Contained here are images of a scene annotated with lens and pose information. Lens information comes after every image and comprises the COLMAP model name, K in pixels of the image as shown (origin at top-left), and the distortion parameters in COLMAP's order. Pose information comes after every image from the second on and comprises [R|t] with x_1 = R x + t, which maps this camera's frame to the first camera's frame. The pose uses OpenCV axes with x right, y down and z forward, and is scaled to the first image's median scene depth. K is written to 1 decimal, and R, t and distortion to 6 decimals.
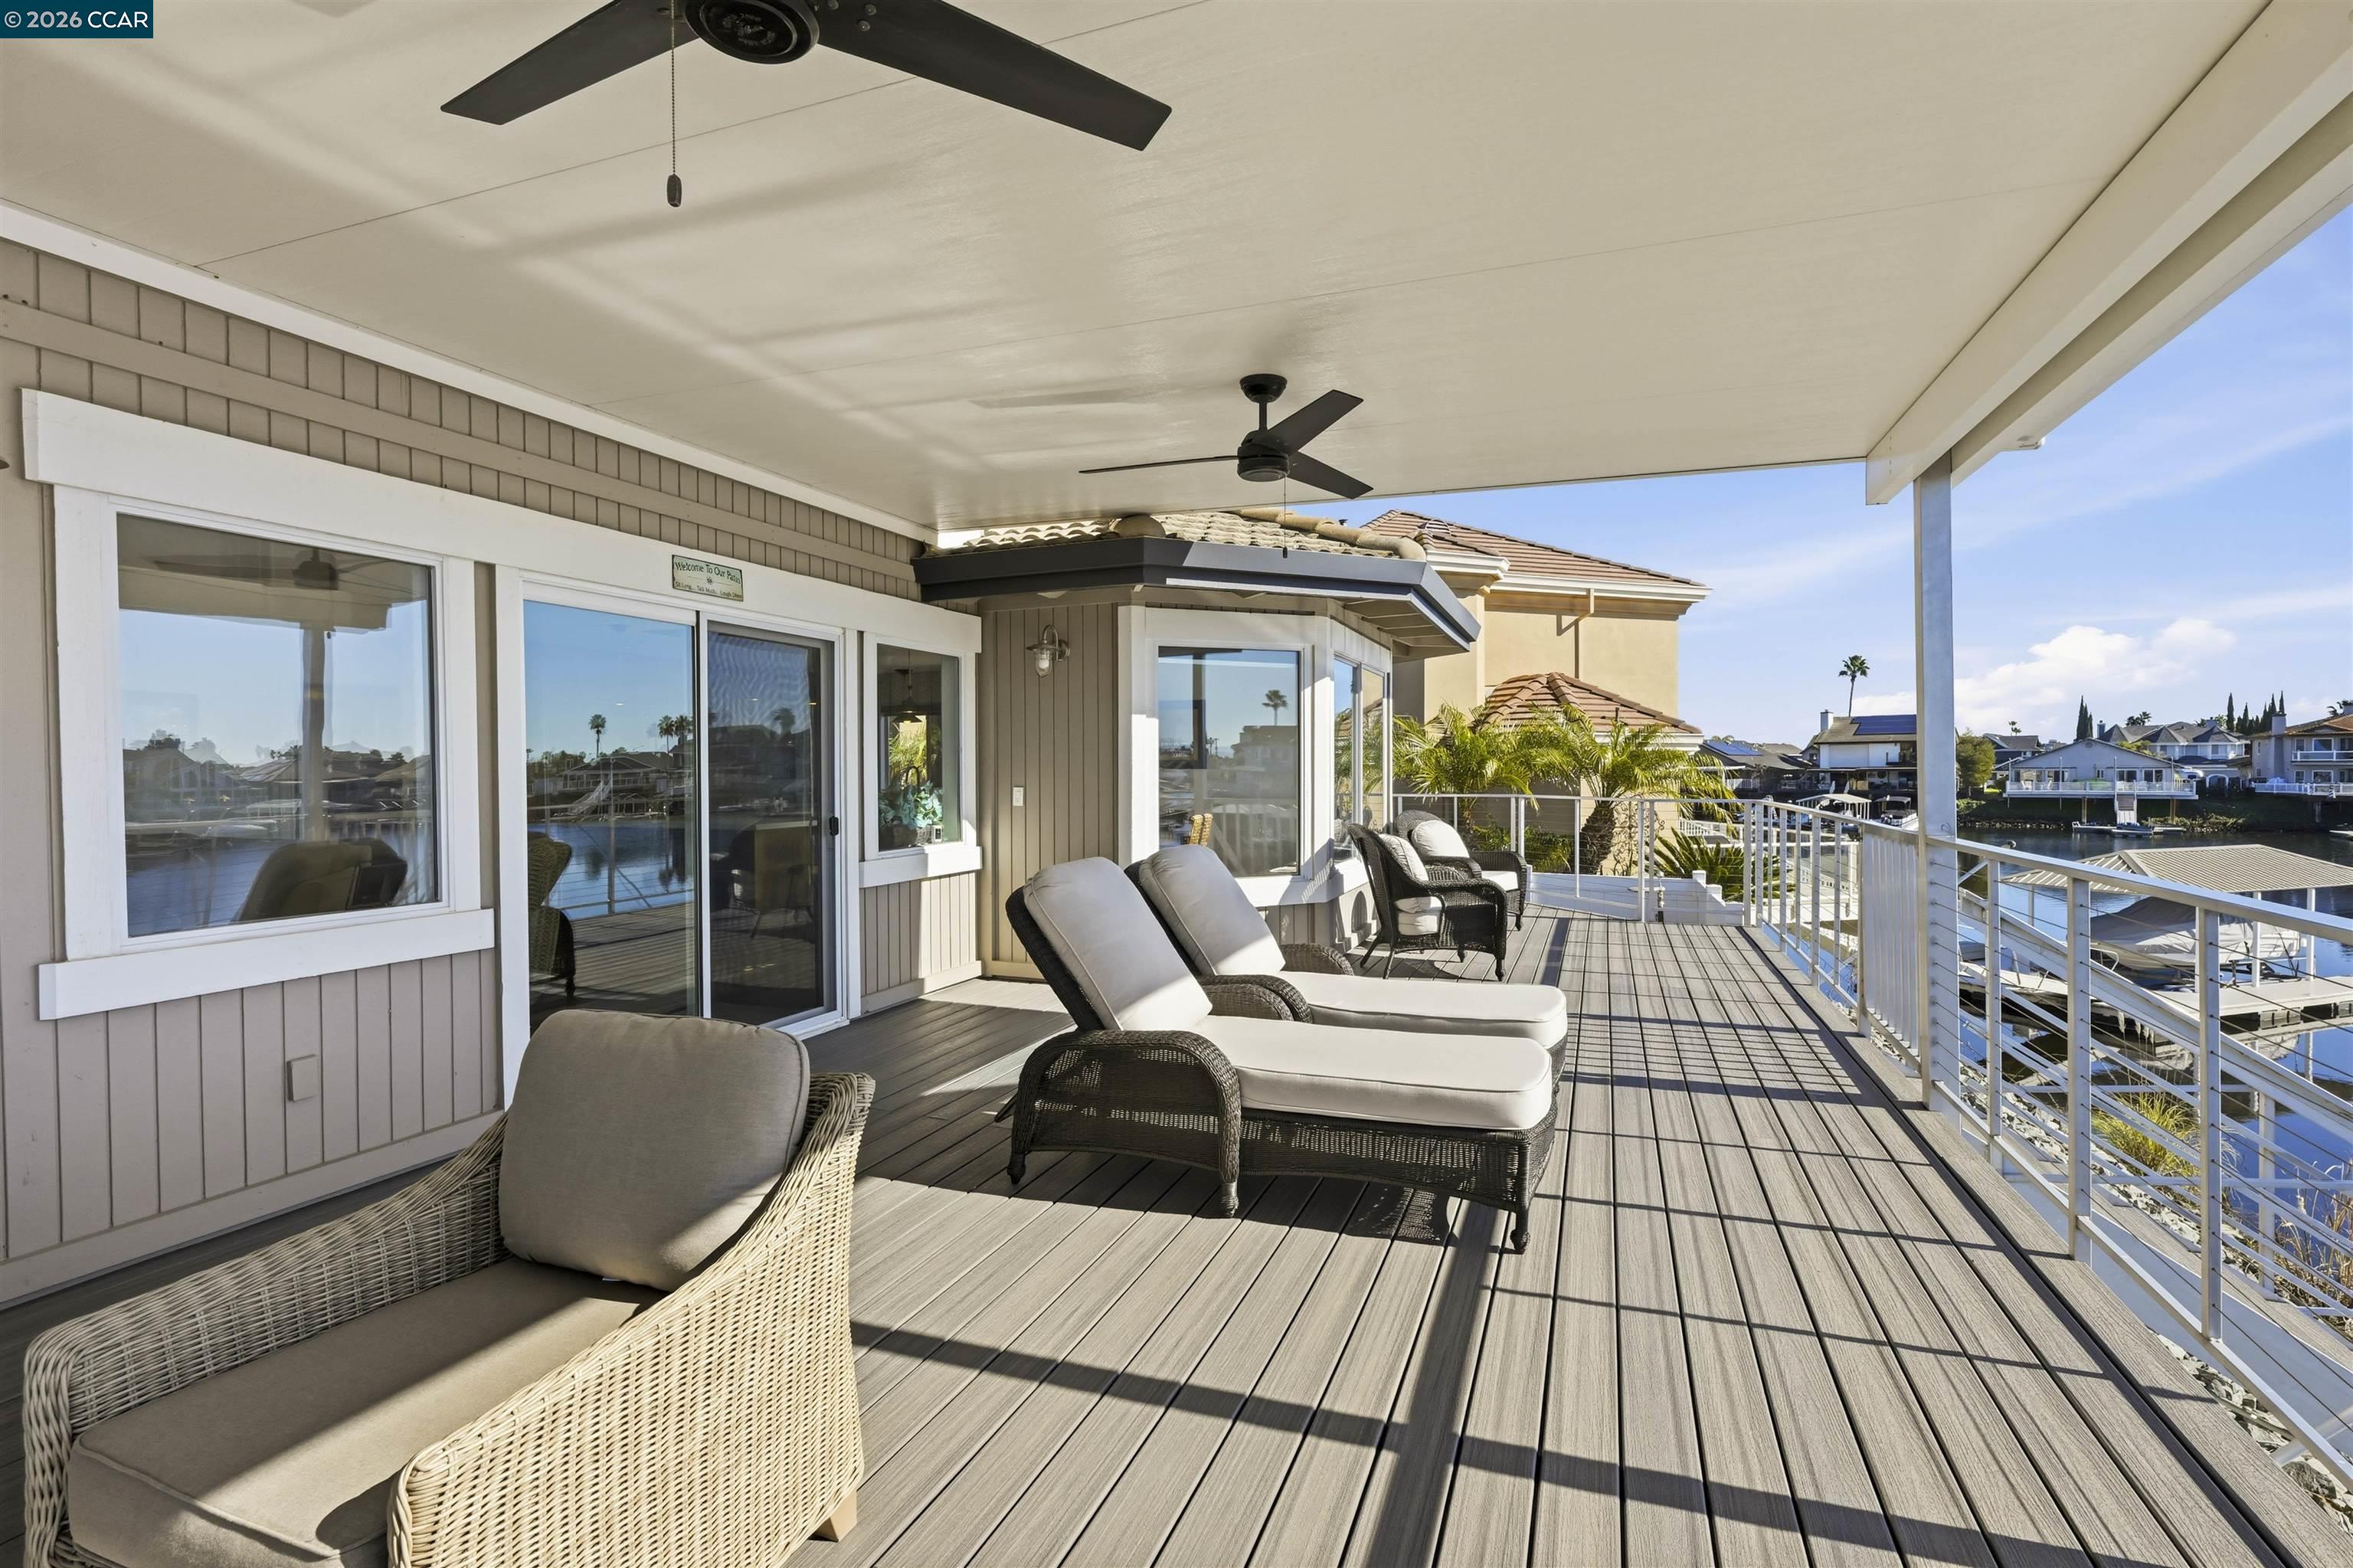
lens RADIAL K [[1068.8, 0, 1173.1], [0, 1068.8, 791.9], [0, 0, 1]] dist [-0.004795, 0.000136]
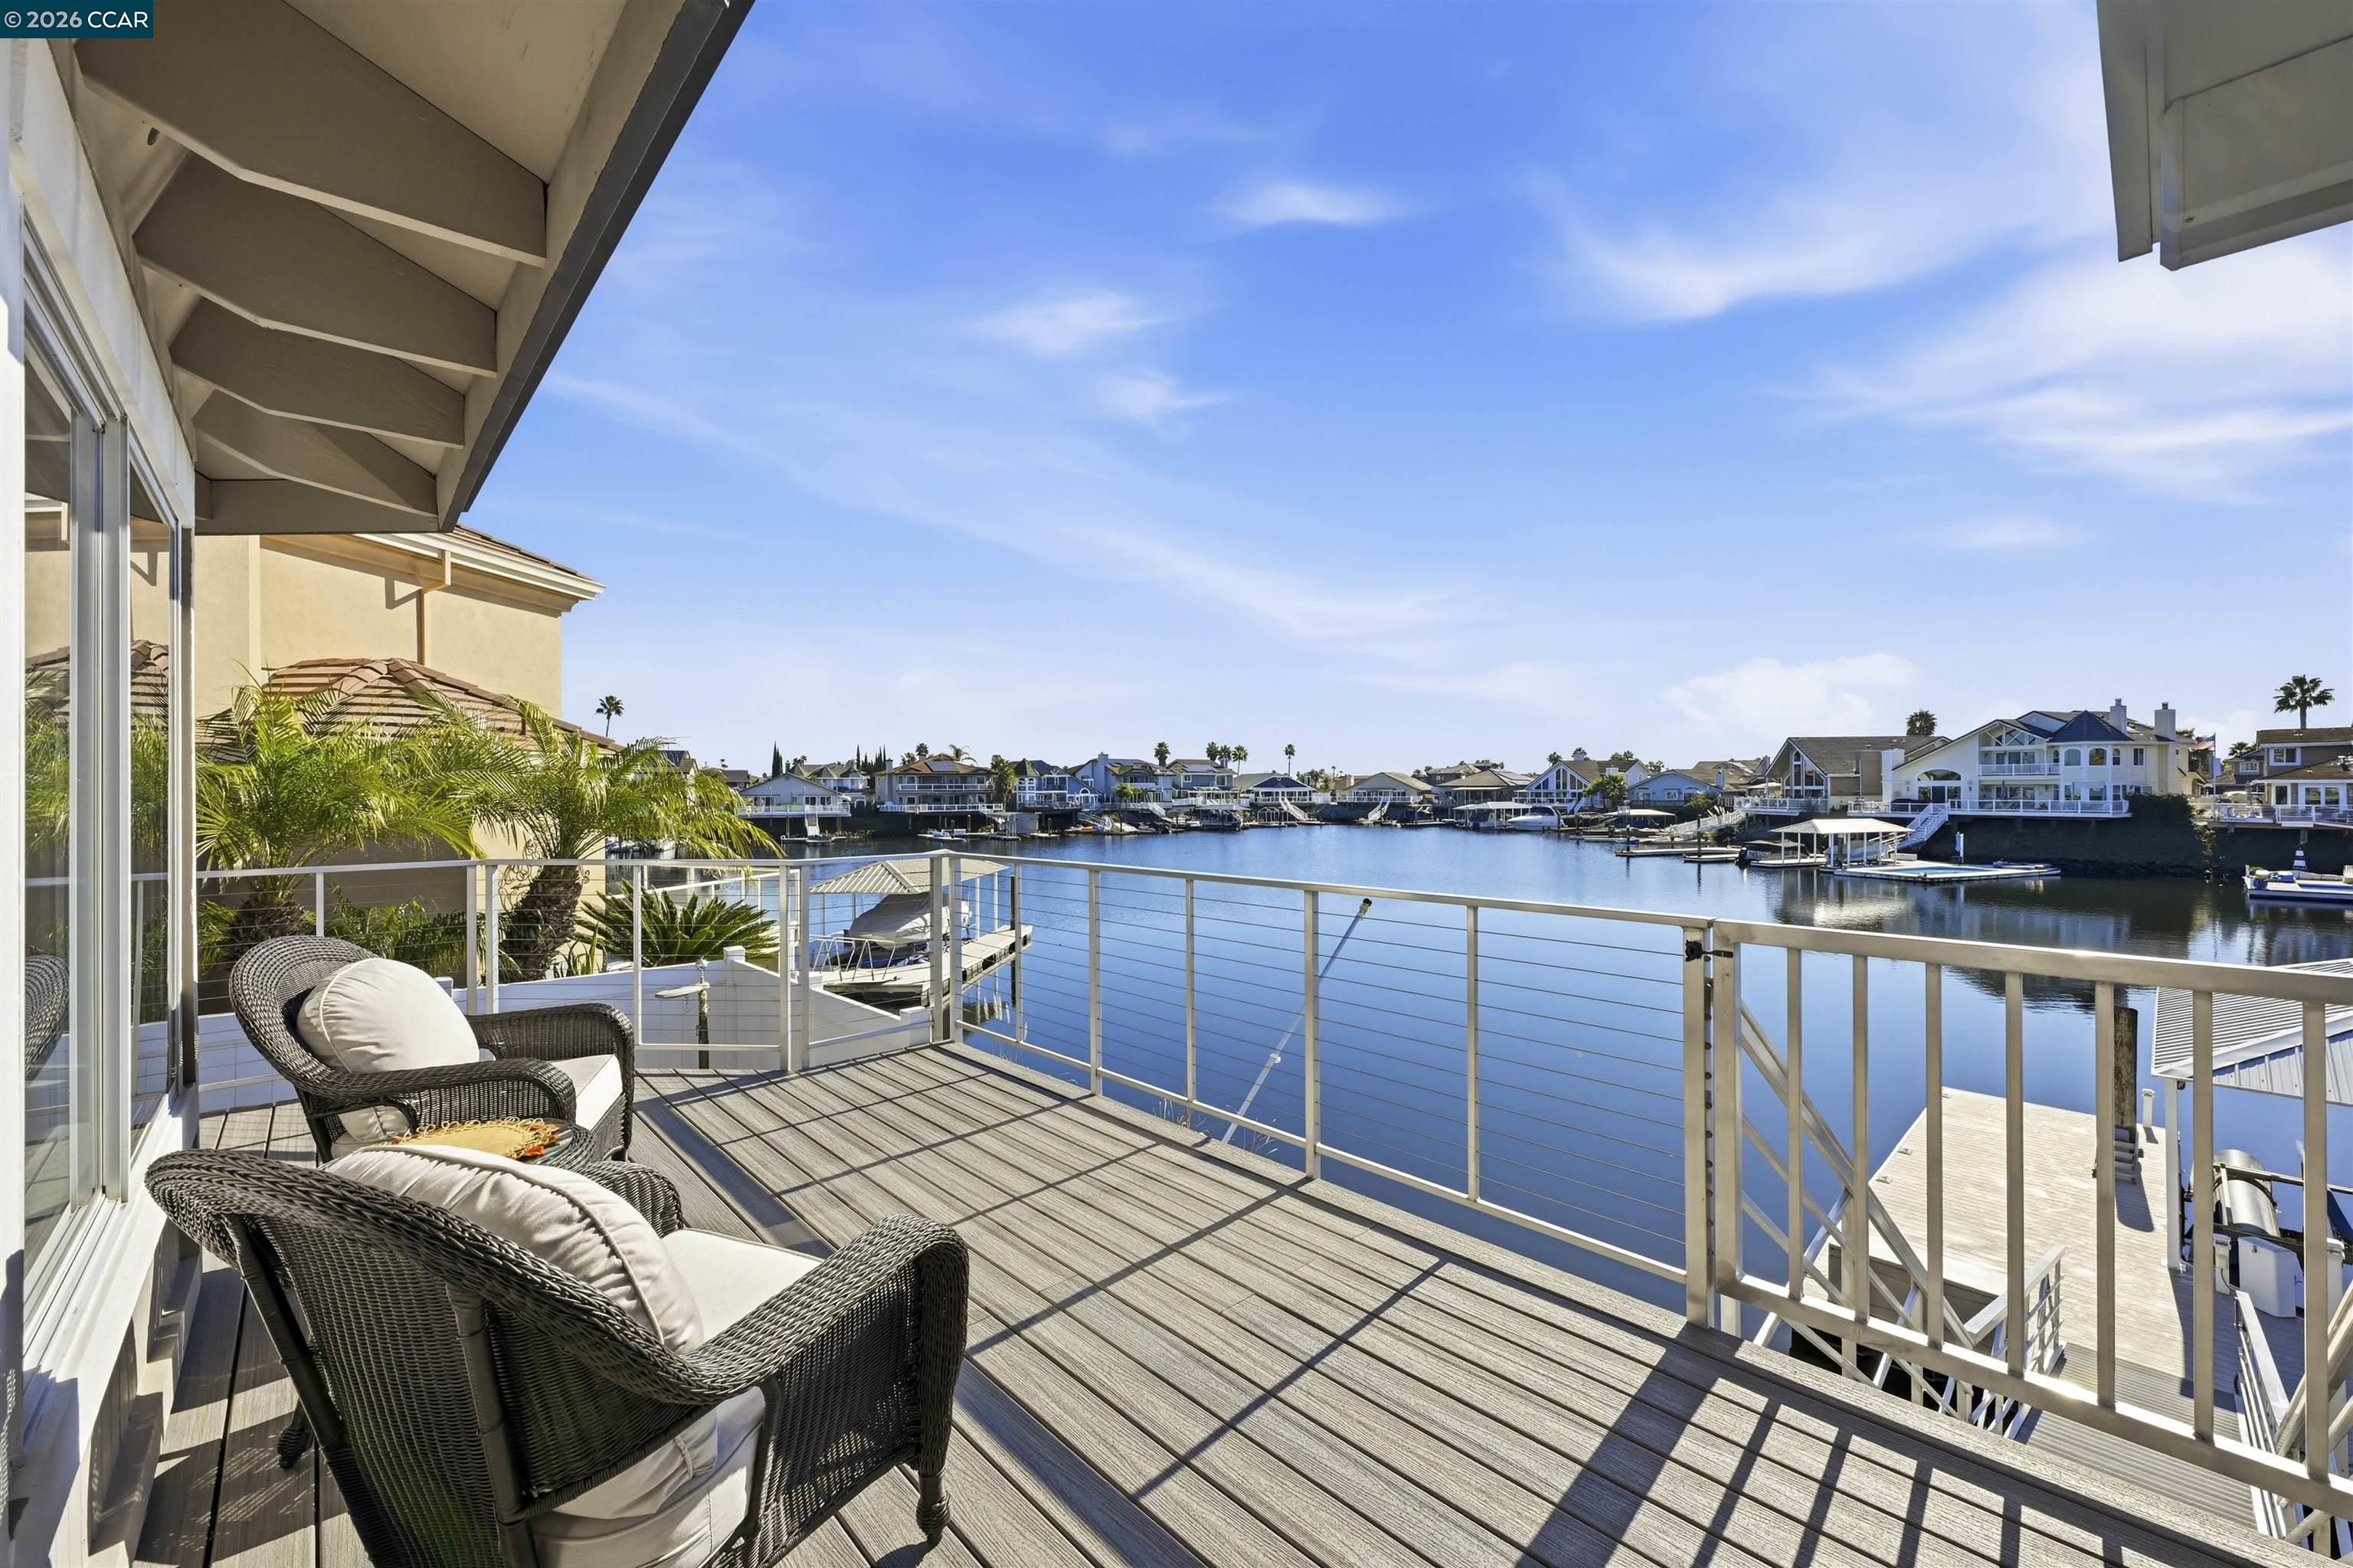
lens RADIAL K [[927.6, 0, 1184.9], [0, 927.6, 792.1], [0, 0, 1]] dist [-0.001977, 0.000436]
pose [[0.419554, 0.001683, 0.907729, 0.027794], [0.021297, 0.999705, -0.011696, -0.008240], [-0.907480, 0.024239, 0.419394, 0.233953]]
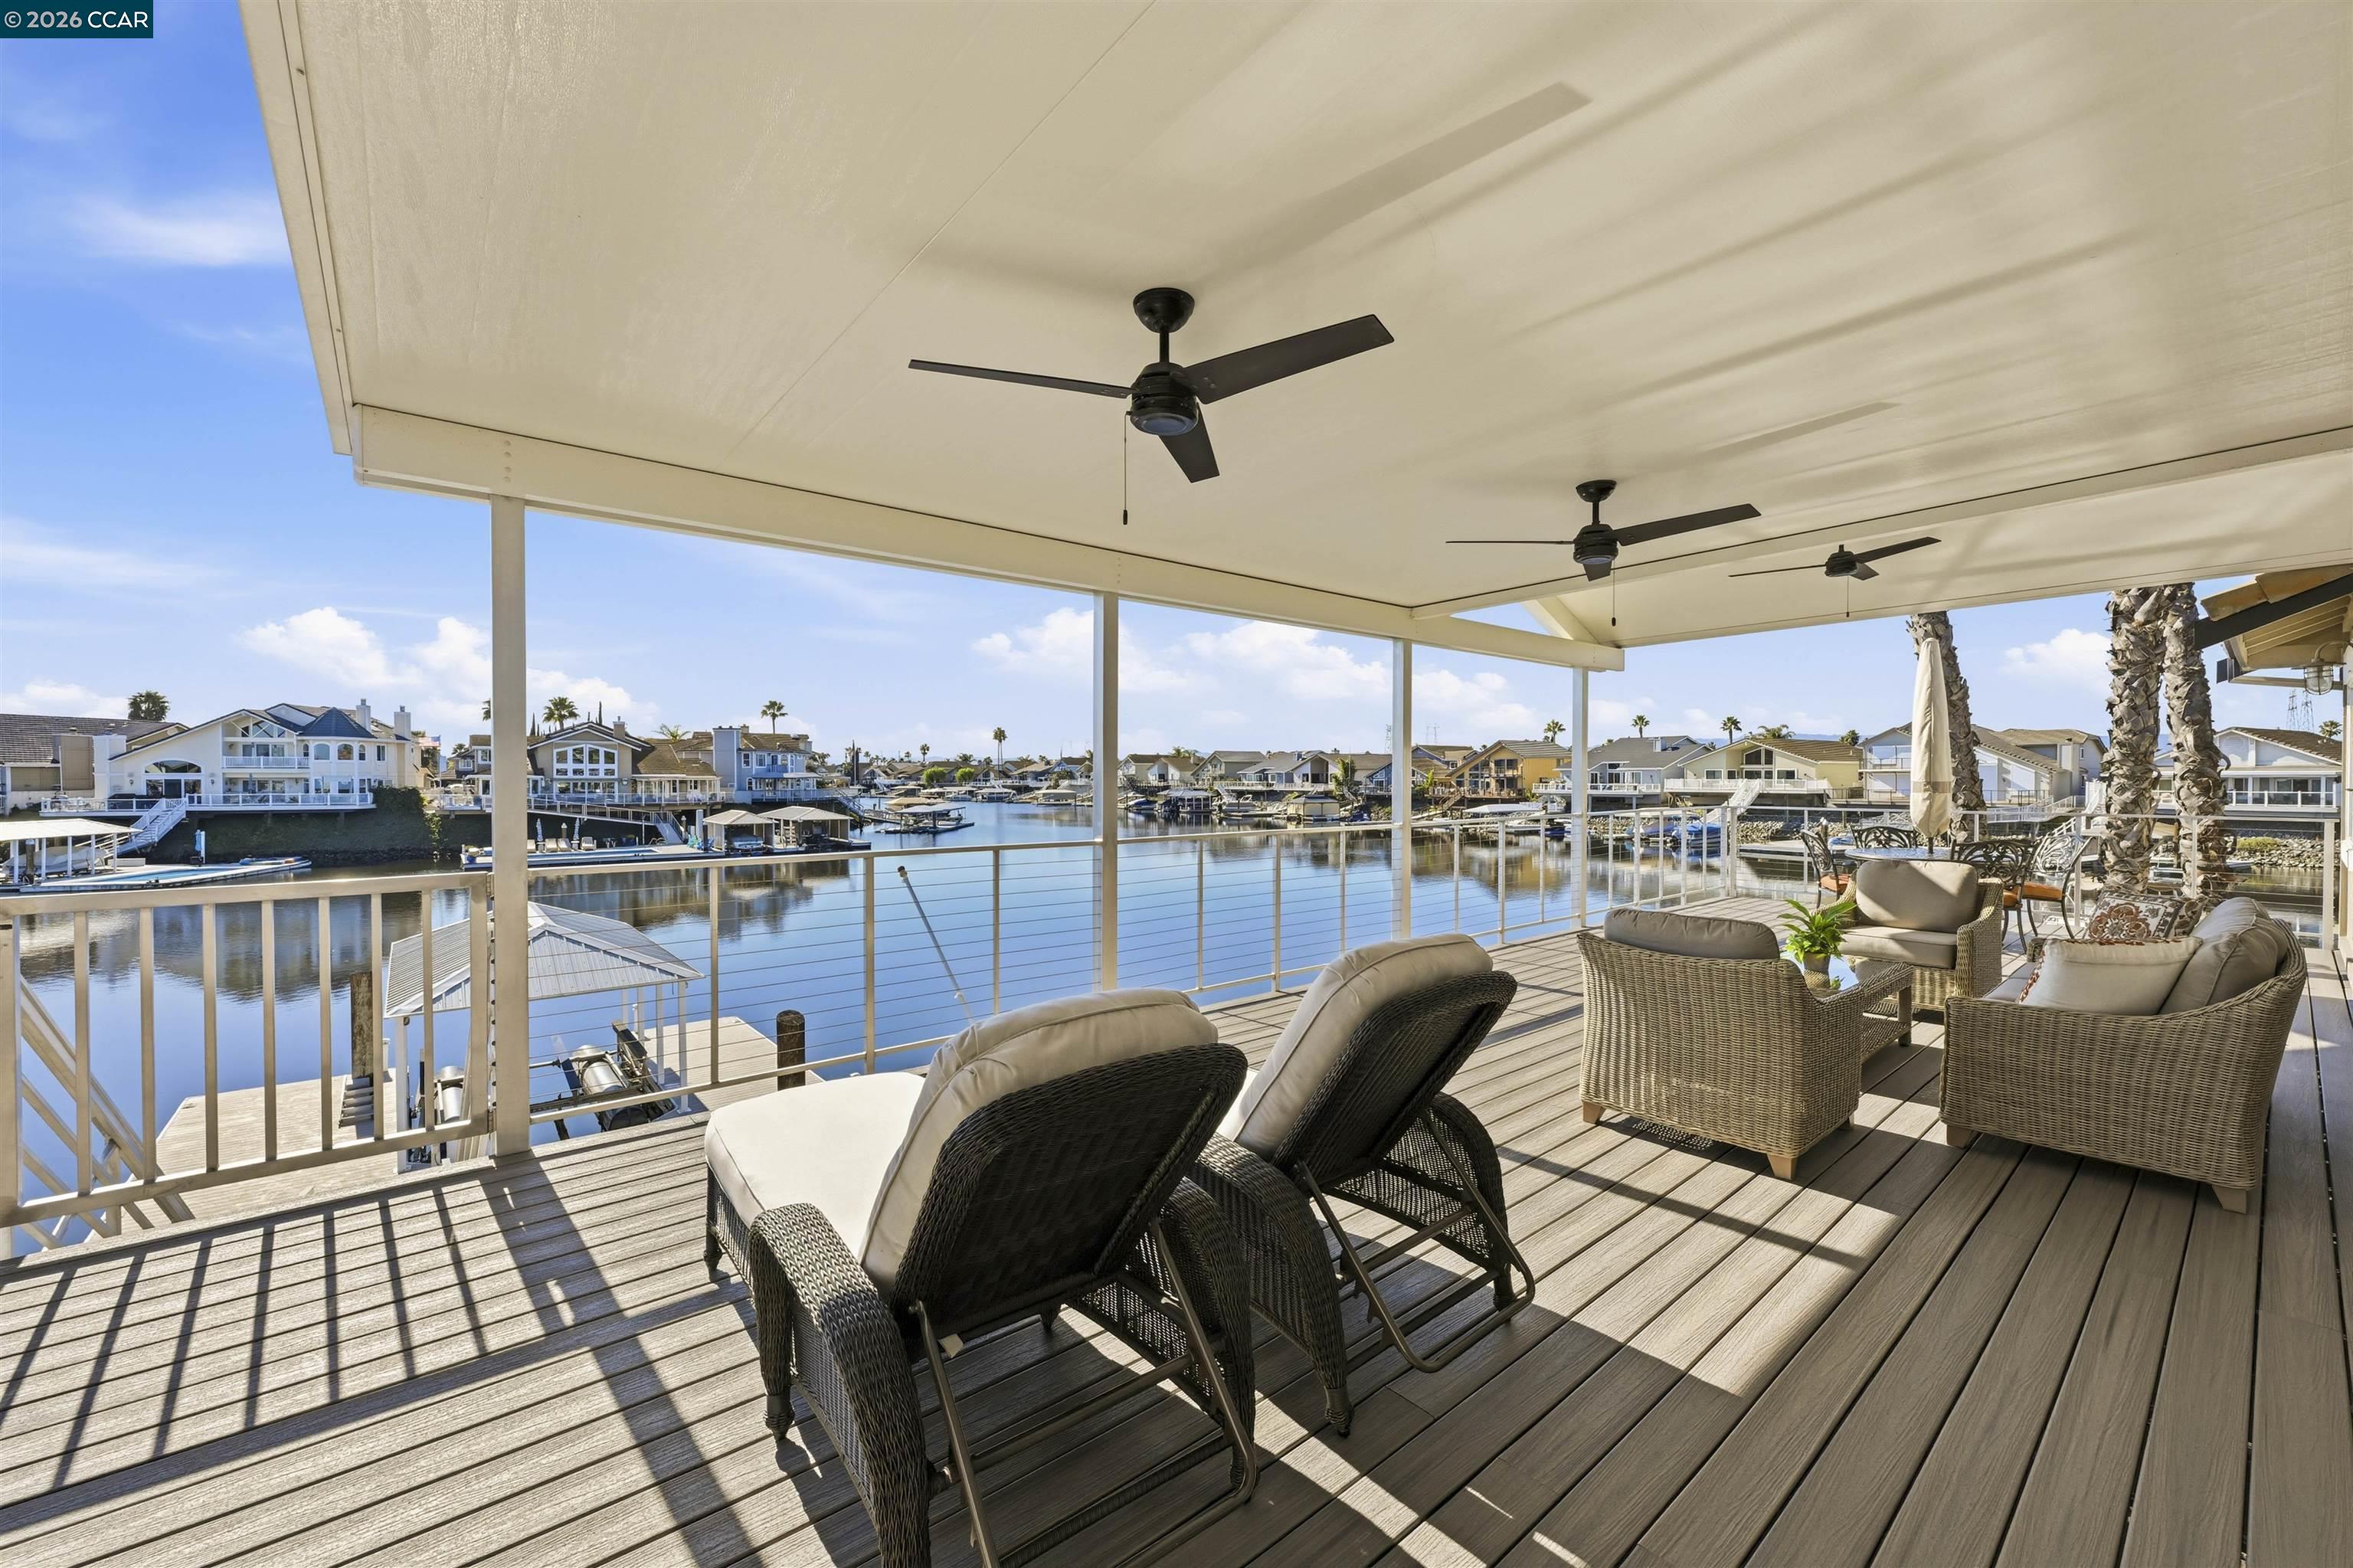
lens RADIAL K [[927.6, 0, 1184.0], [0, 927.6, 782.8], [0, 0, 1]] dist [-0.001977, 0.000436]
pose [[-0.882048, 0.004637, 0.471138, -0.042283], [0.016487, 0.999643, 0.021026, -0.008488], [-0.470872, 0.026314, -0.881809, 0.255955]]
